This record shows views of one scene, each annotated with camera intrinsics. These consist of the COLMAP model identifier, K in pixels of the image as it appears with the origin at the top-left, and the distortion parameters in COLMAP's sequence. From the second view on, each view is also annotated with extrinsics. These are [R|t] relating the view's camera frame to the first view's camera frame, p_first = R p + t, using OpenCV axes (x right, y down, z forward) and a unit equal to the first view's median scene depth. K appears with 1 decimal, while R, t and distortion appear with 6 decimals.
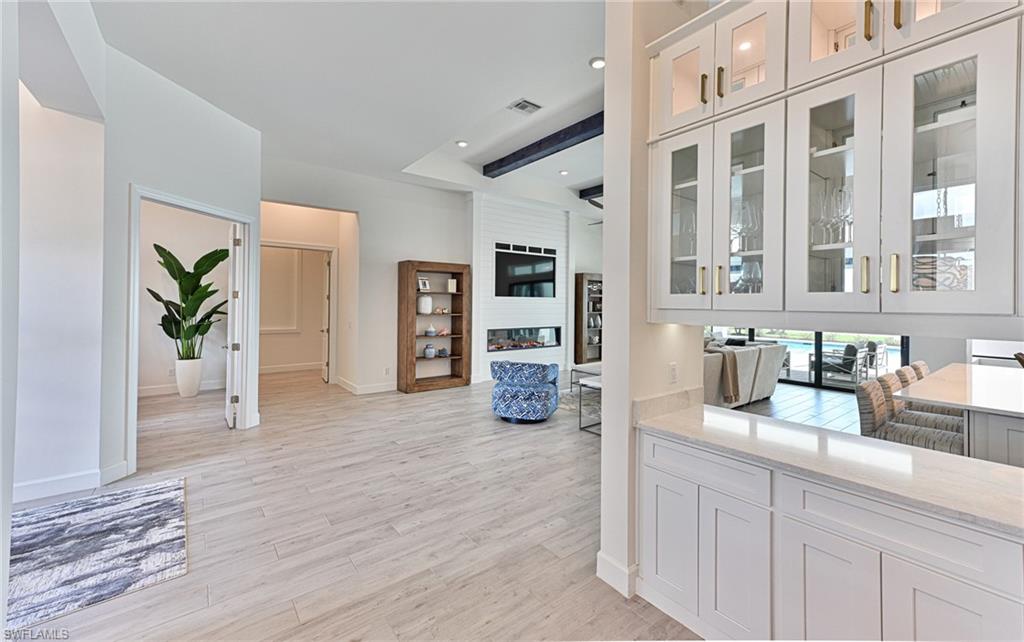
lens RADIAL K [[422.2, 0, 505.2], [0, 422.2, 304.1], [0, 0, 1]] dist [-0.002128, -0.000094]
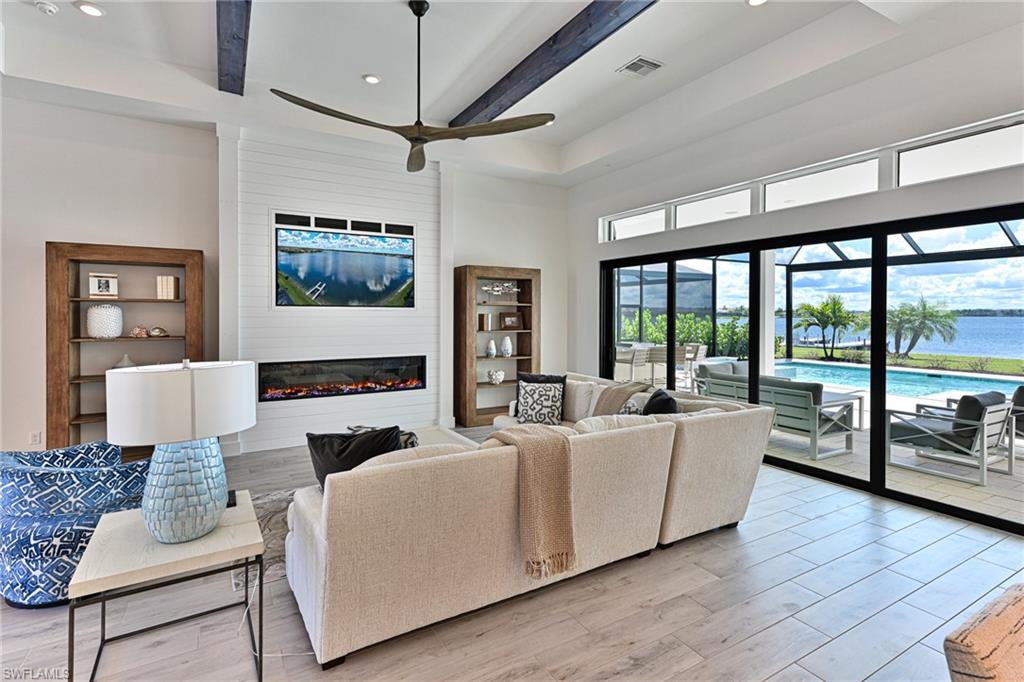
lens RADIAL K [[491.8, 0, 503.1], [0, 491.8, 319.2], [0, 0, 1]] dist [0.005871, 0.001817]
pose [[0.990739, -0.003665, -0.135733, 0.378241], [0.004961, 0.999945, 0.009209, -0.004492], [0.135692, -0.009797, 0.990703, 0.370210]]
